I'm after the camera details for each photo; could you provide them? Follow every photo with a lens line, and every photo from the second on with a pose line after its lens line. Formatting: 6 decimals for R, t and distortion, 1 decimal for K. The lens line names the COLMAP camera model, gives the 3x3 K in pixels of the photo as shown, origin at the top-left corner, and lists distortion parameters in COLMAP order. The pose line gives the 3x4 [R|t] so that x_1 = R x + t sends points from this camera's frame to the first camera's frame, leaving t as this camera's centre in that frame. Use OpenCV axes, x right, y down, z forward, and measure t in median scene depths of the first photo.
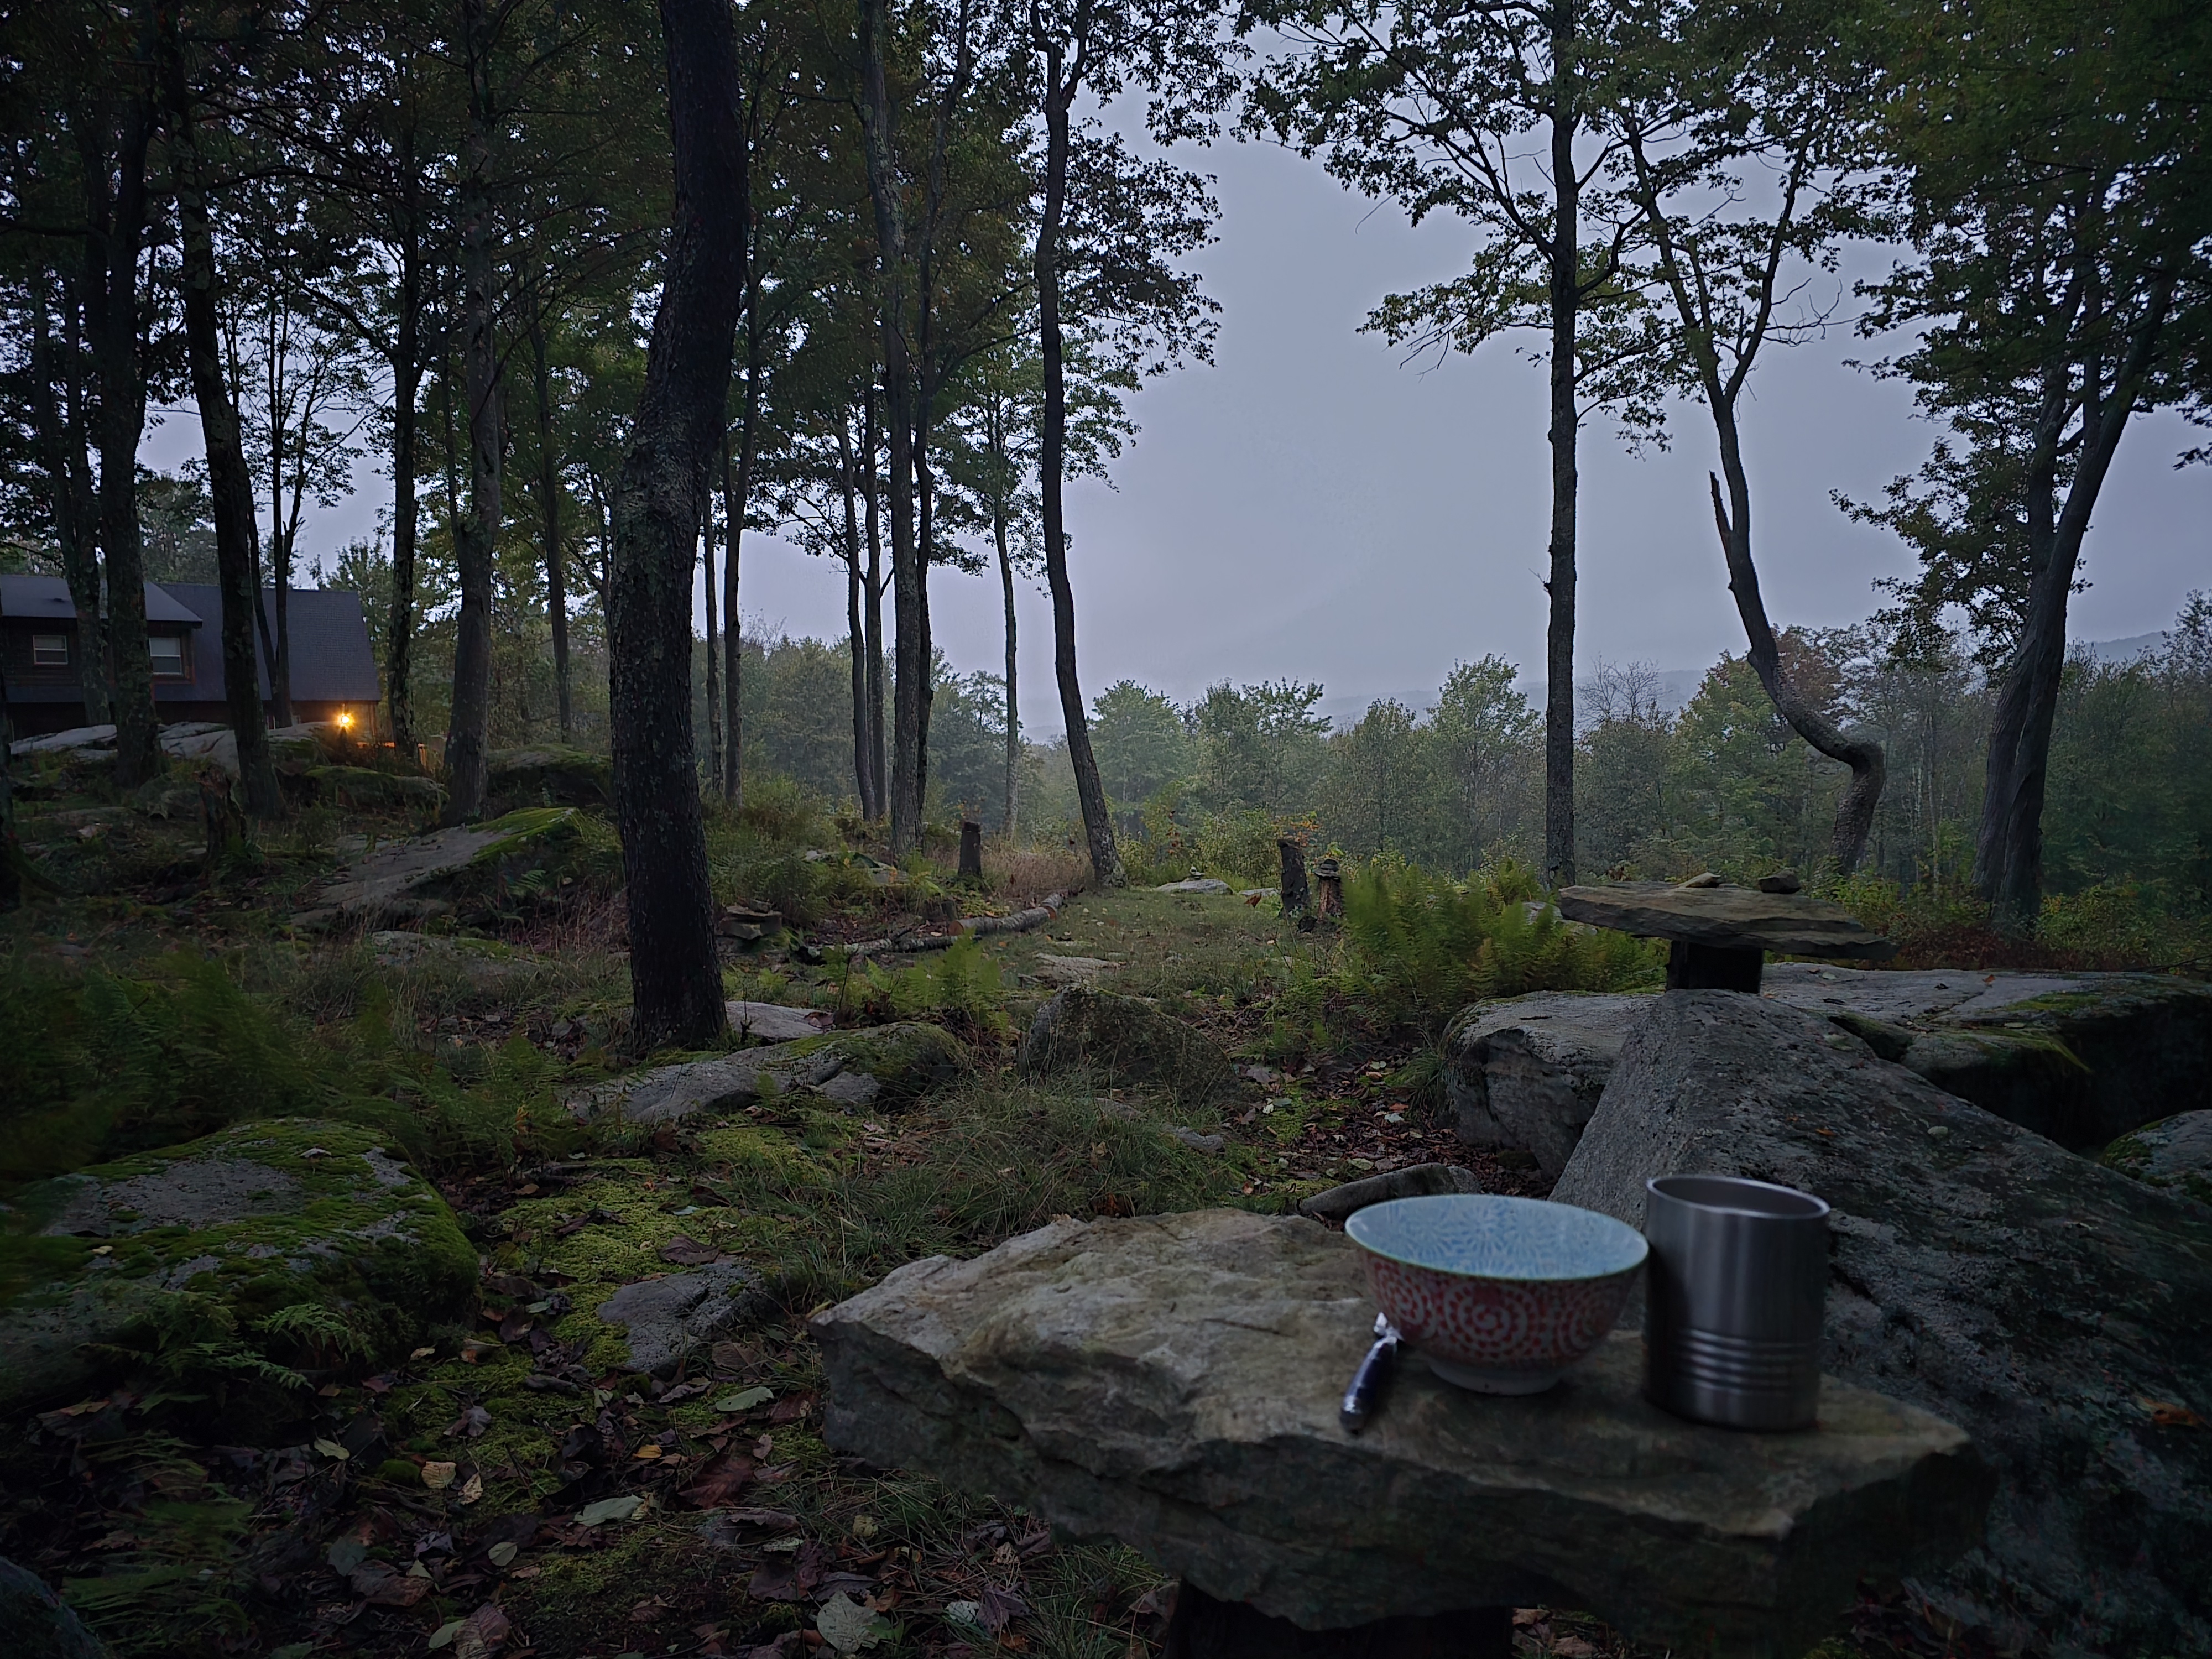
lens RADIAL K [[885.6, 0, 1117.6], [0, 885.6, 849.7], [0, 0, 1]] dist [0.000451, -0.002253]
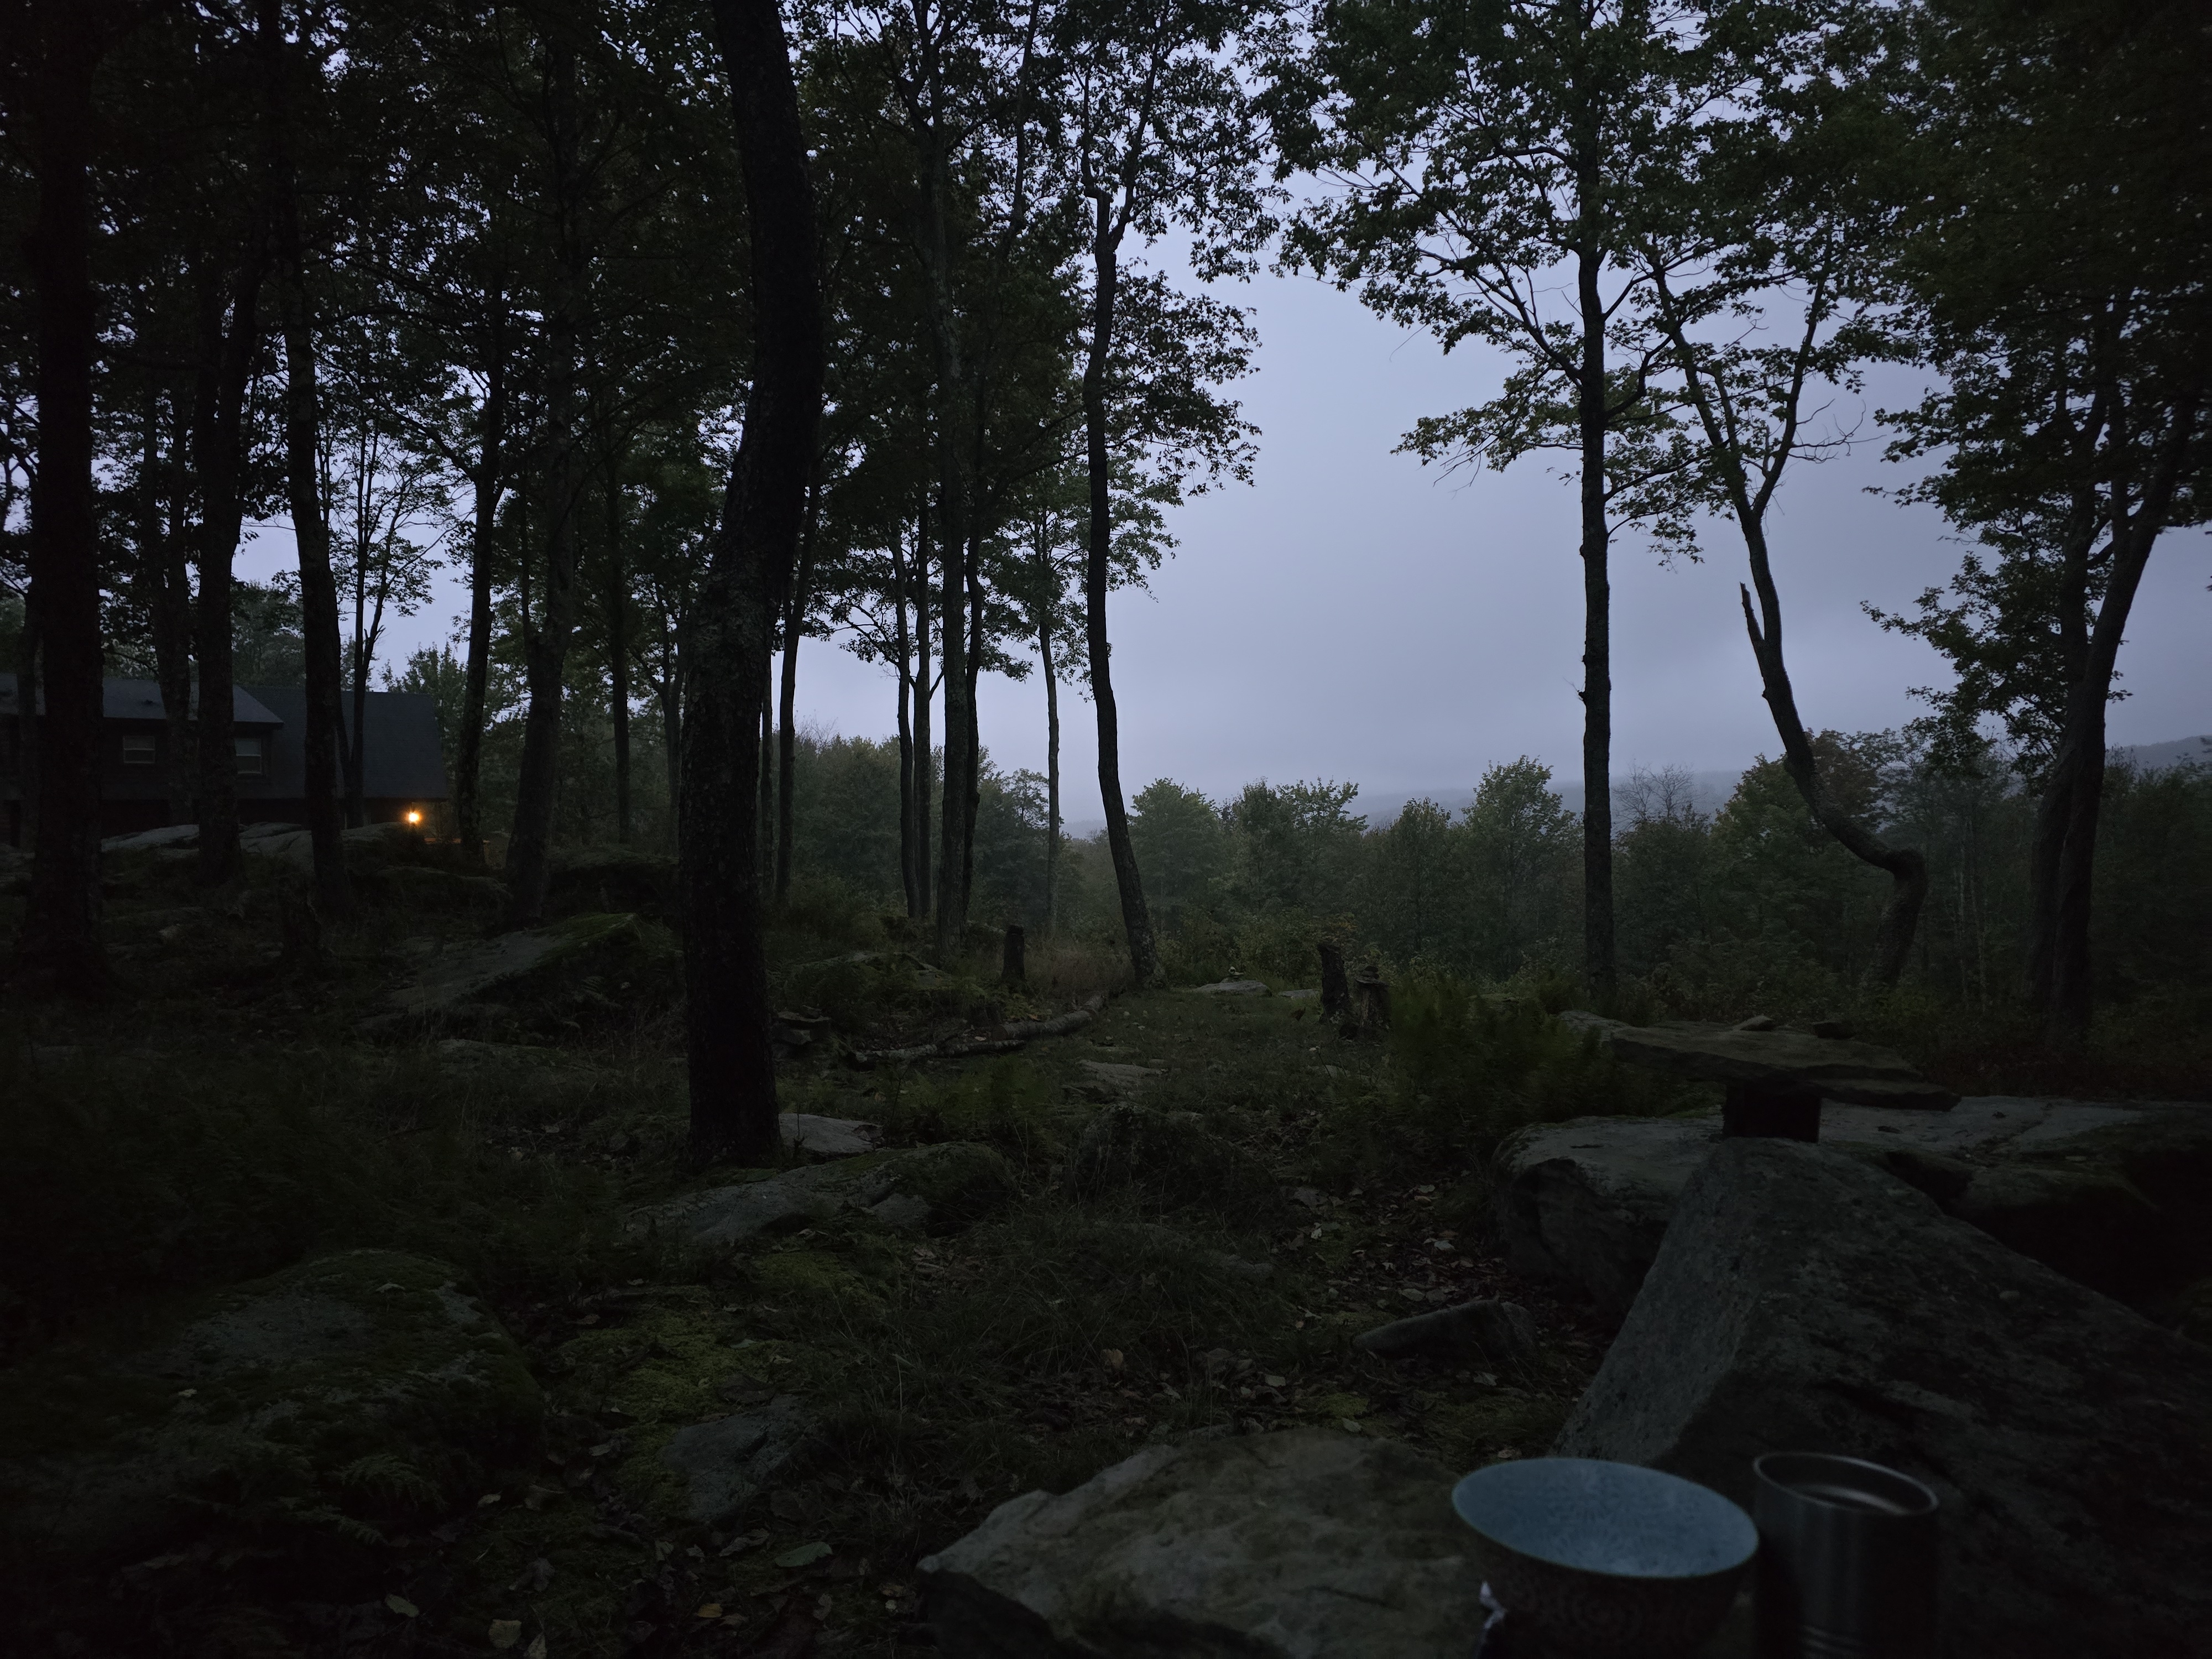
lens RADIAL K [[885.6, 0, 1105.4], [0, 885.6, 820.0], [0, 0, 1]] dist [0.000451, -0.002253]
pose [[0.999756, 0.006280, -0.021167, -0.041659], [-0.007375, 0.998619, -0.052023, -0.100501], [0.020811, 0.052166, 0.998422, -0.021133]]
